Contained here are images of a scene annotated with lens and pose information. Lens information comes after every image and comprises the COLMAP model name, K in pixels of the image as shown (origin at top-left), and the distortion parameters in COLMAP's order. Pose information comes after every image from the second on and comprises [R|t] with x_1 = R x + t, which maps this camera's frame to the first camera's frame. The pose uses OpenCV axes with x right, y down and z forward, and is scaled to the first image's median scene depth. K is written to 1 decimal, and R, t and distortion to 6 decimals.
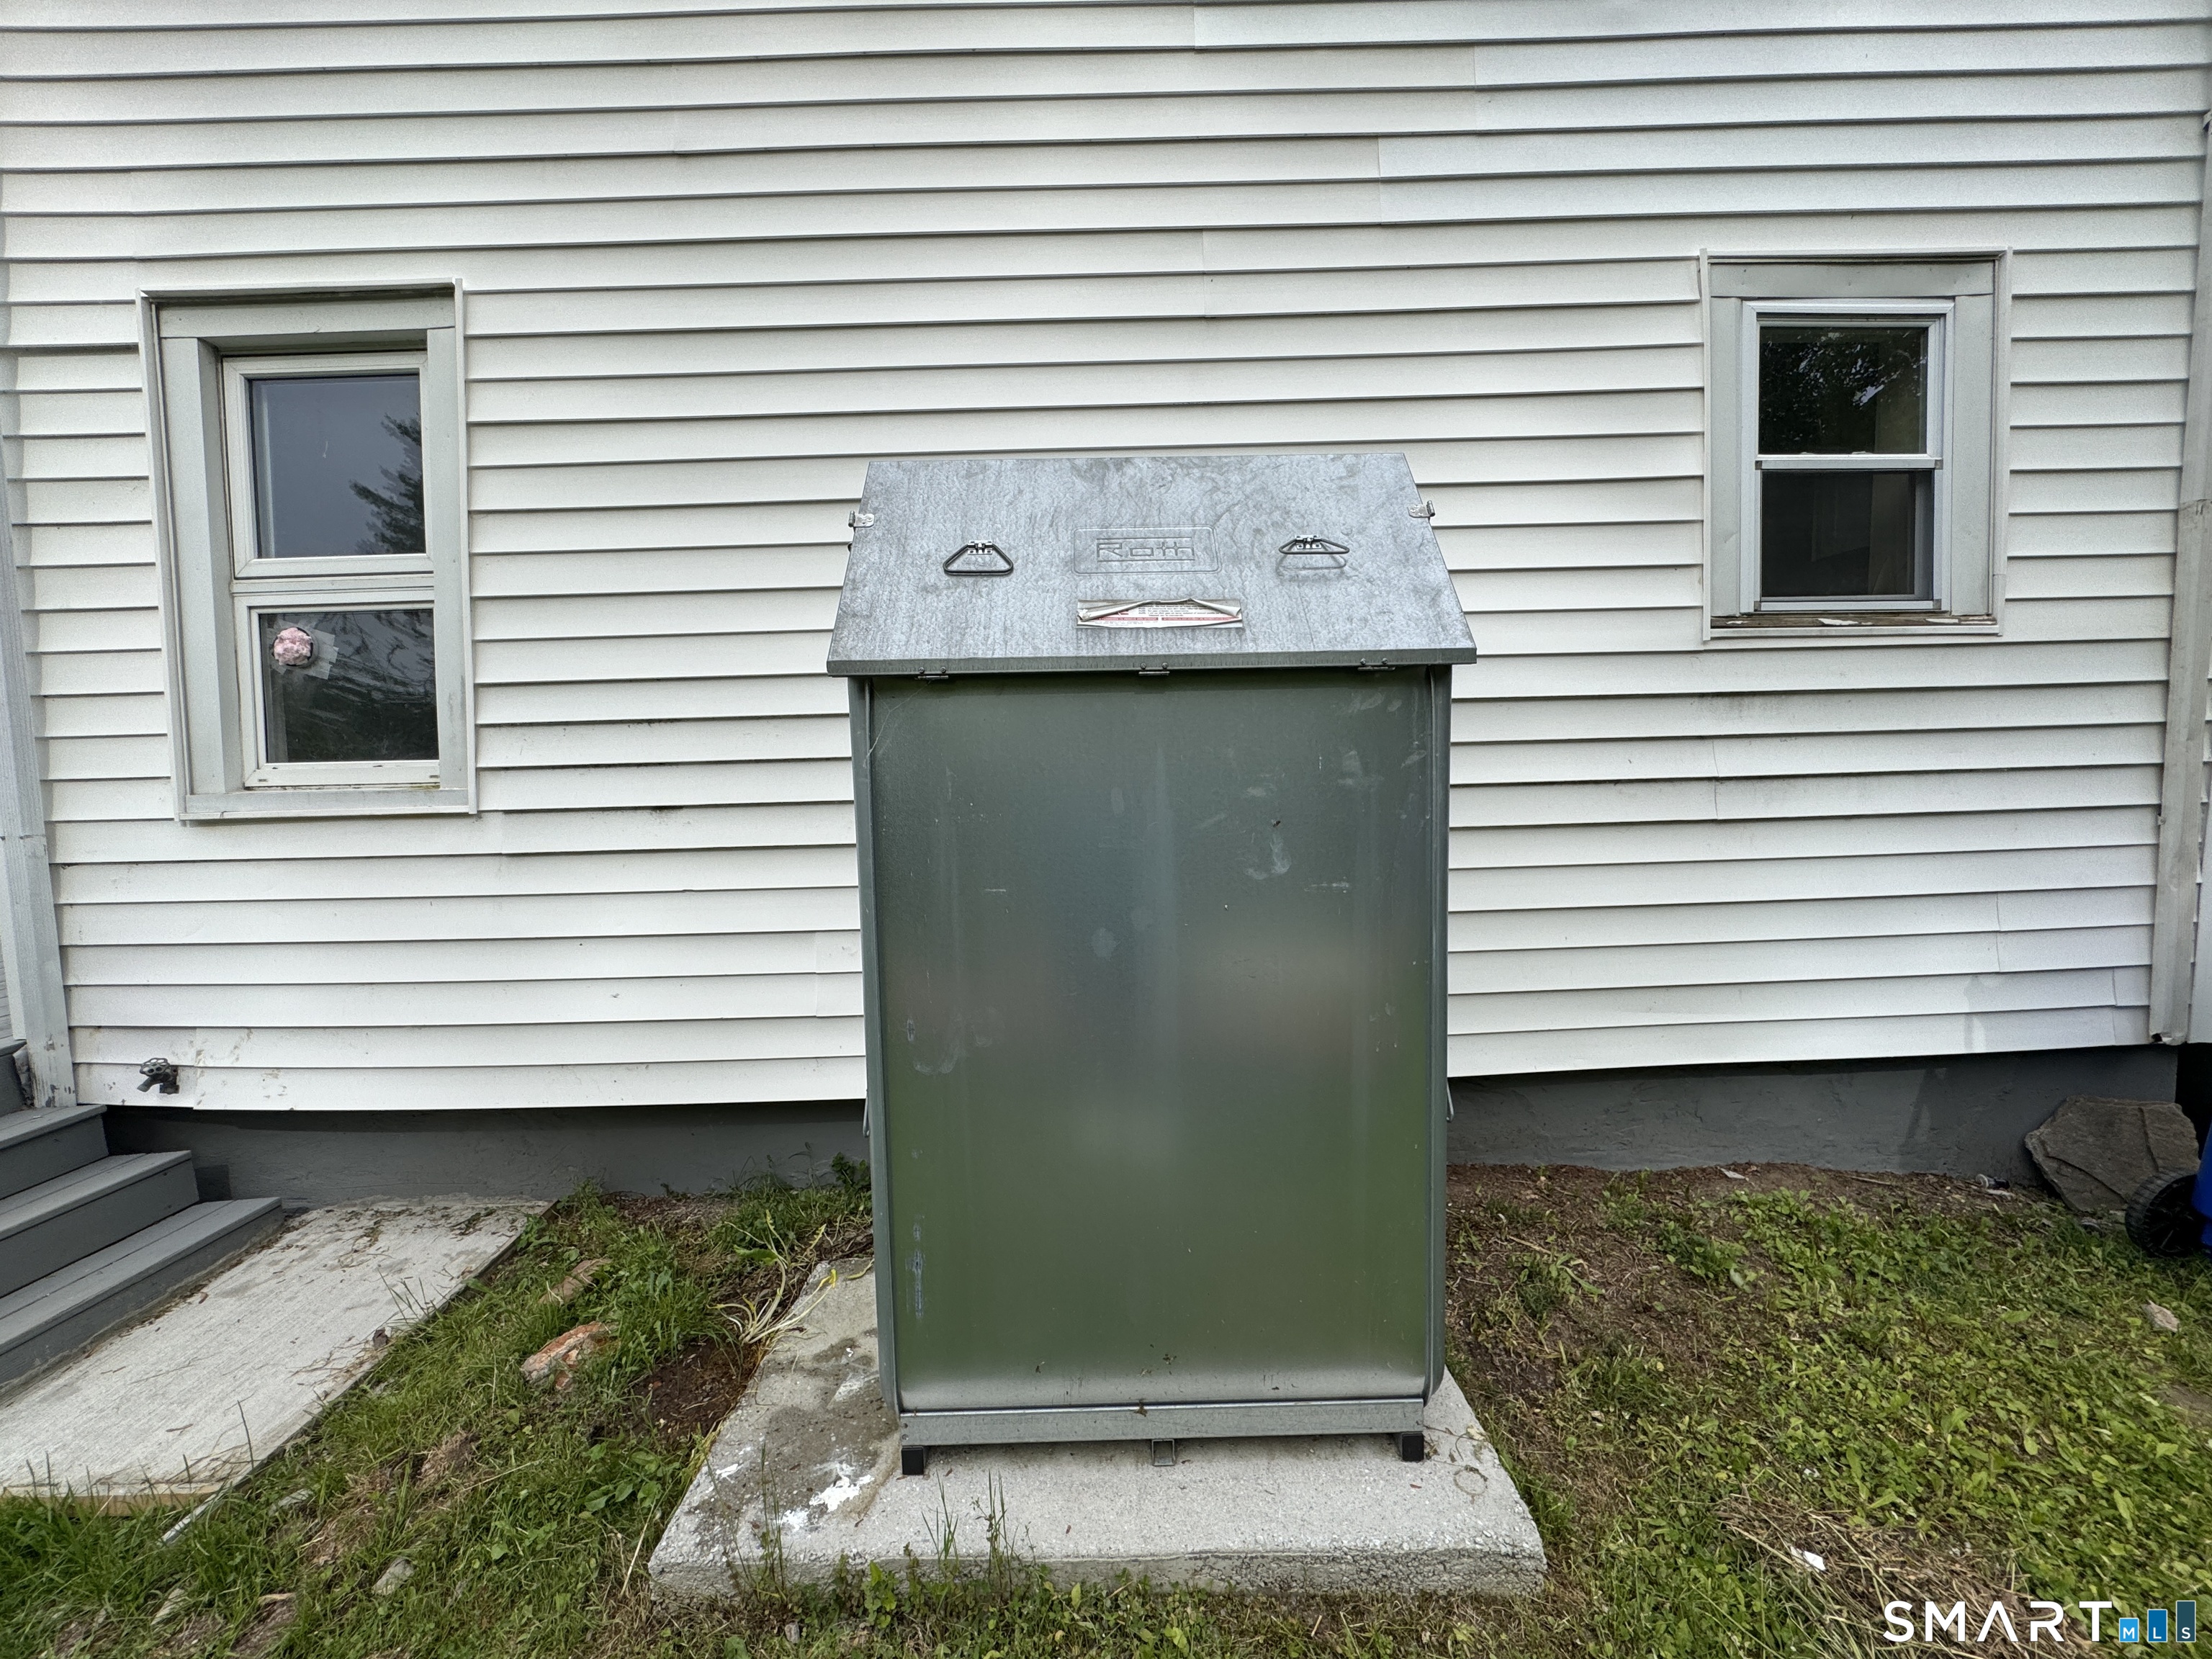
lens RADIAL K [[884.8, 0, 1110.8], [0, 884.8, 831.4], [0, 0, 1]] dist [0.001238, -0.000148]
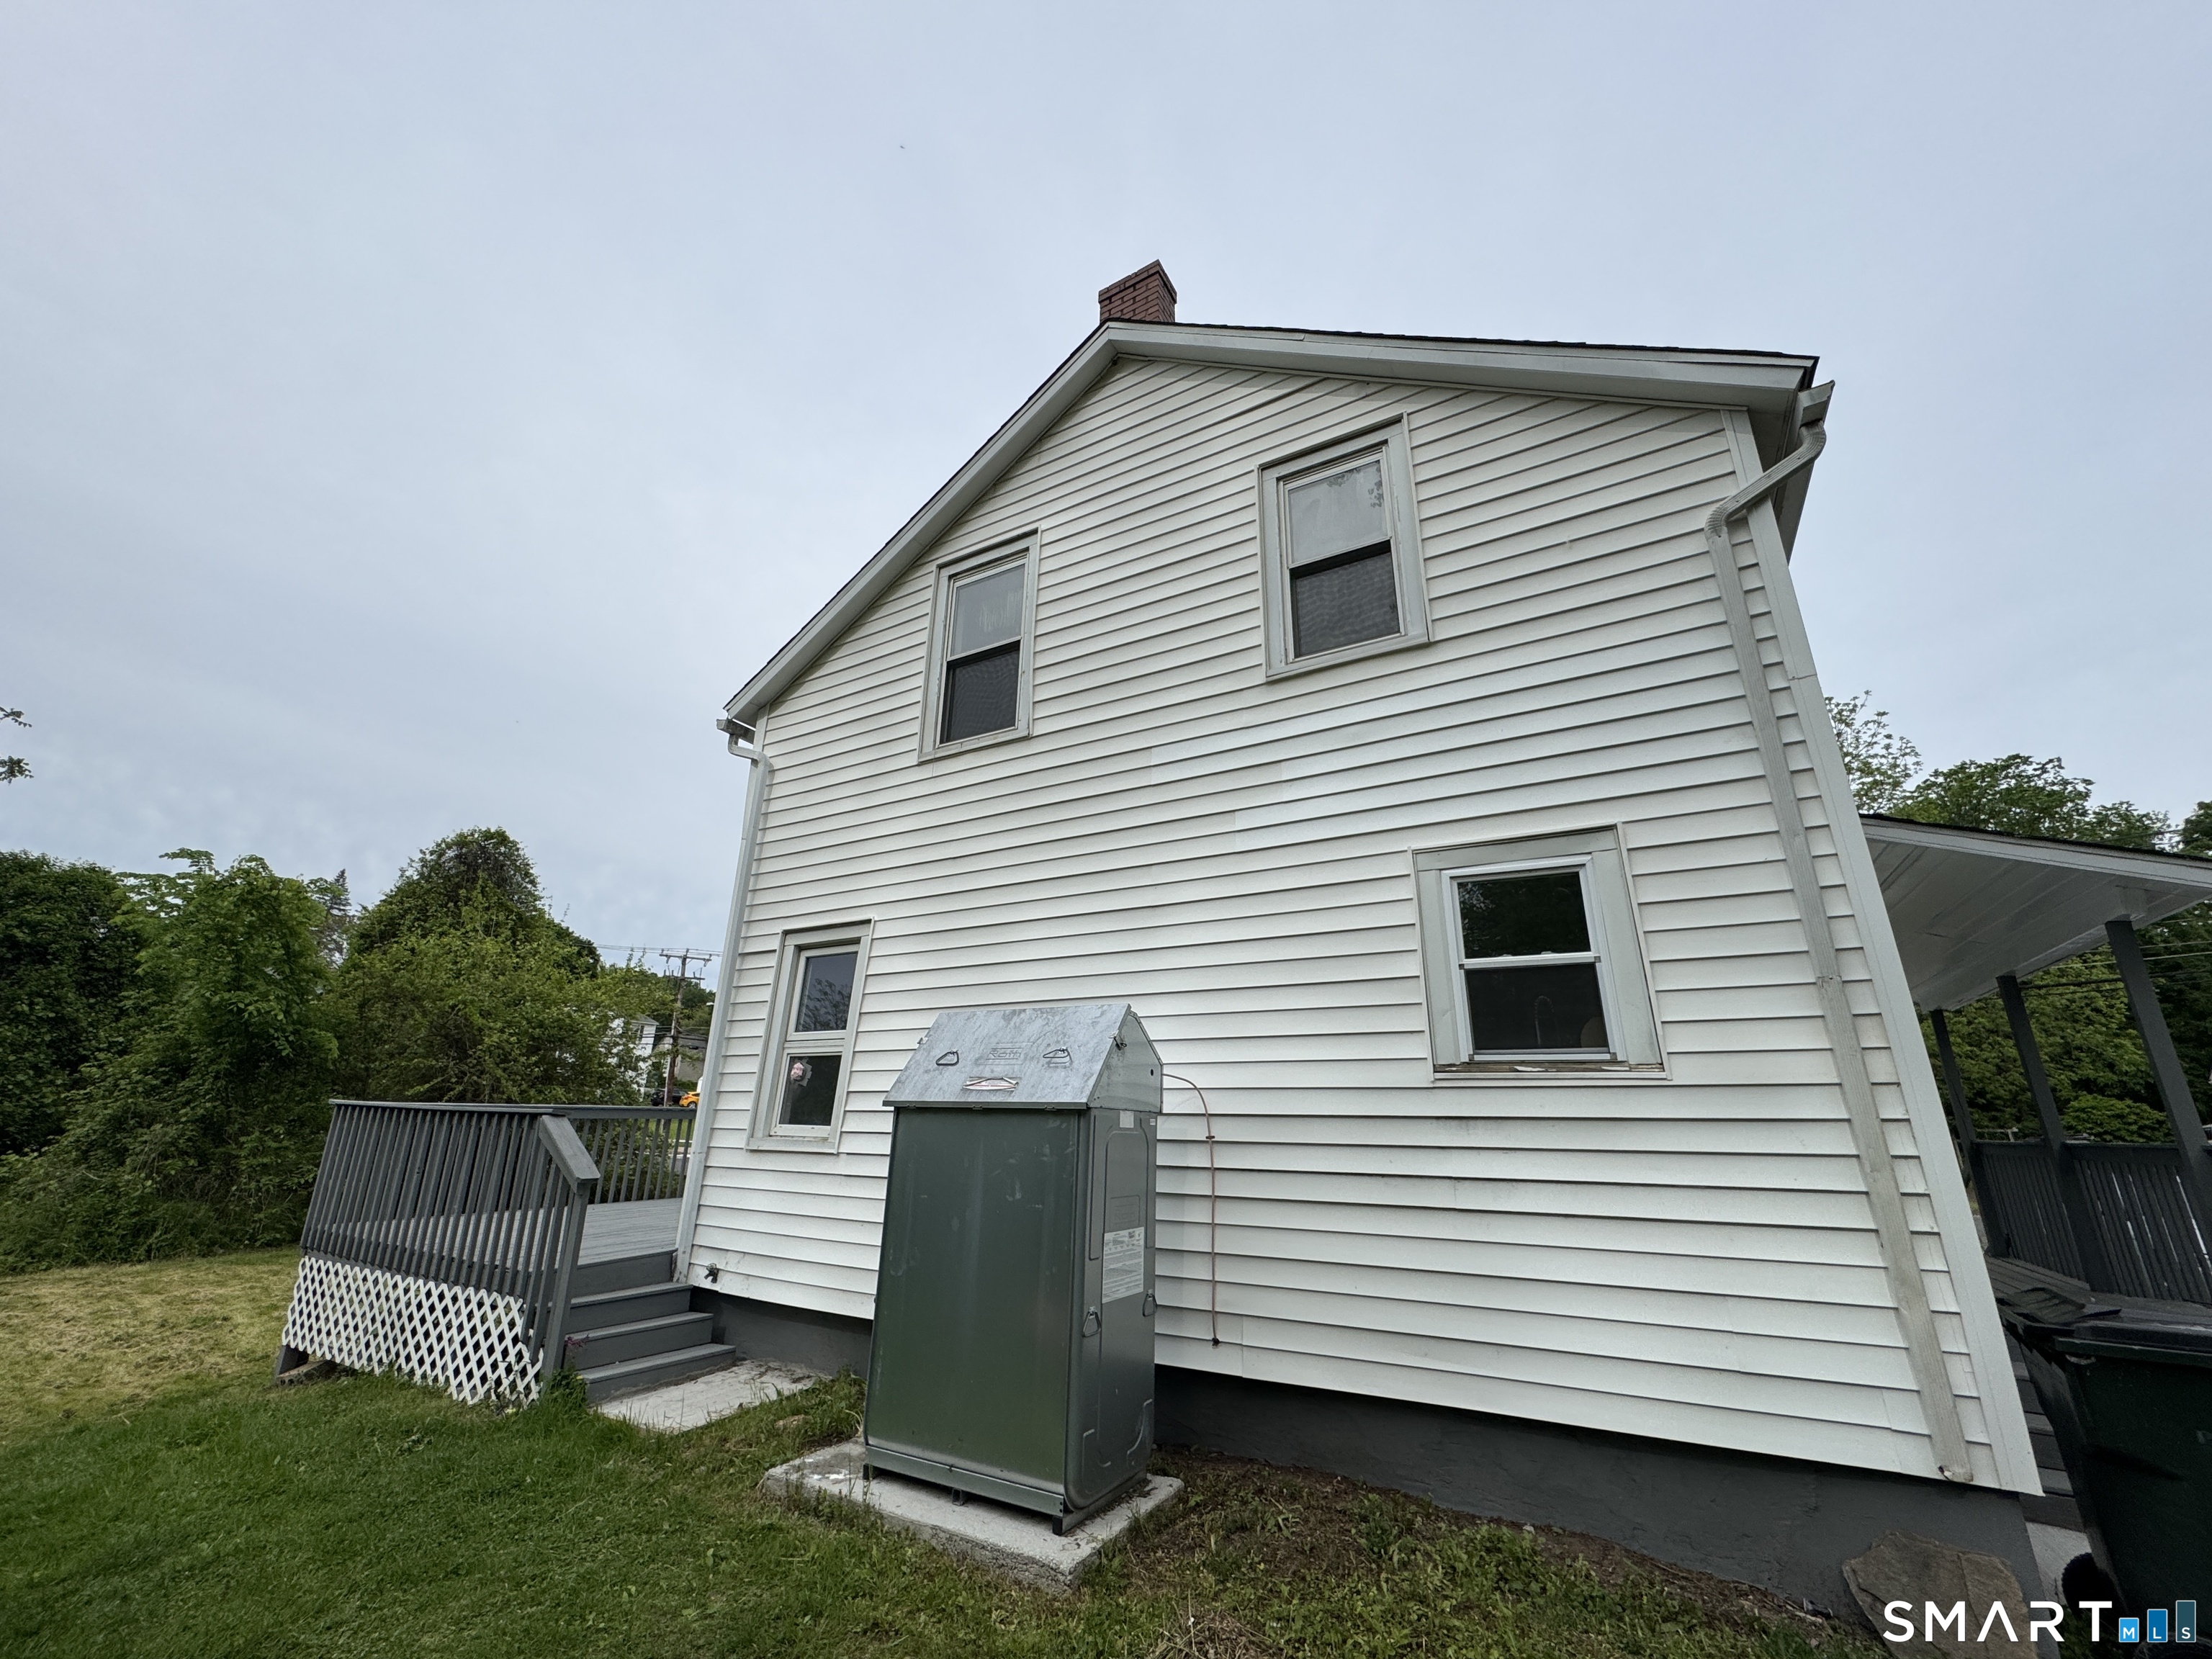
lens RADIAL K [[884.8, 0, 1103.8], [0, 884.8, 830.6], [0, 0, 1]] dist [0.001238, -0.000148]
pose [[0.862829, -0.121080, -0.490781, 0.981128], [-0.080546, 0.925554, -0.369948, -0.003740], [0.499038, 0.358733, 0.788842, -0.643745]]
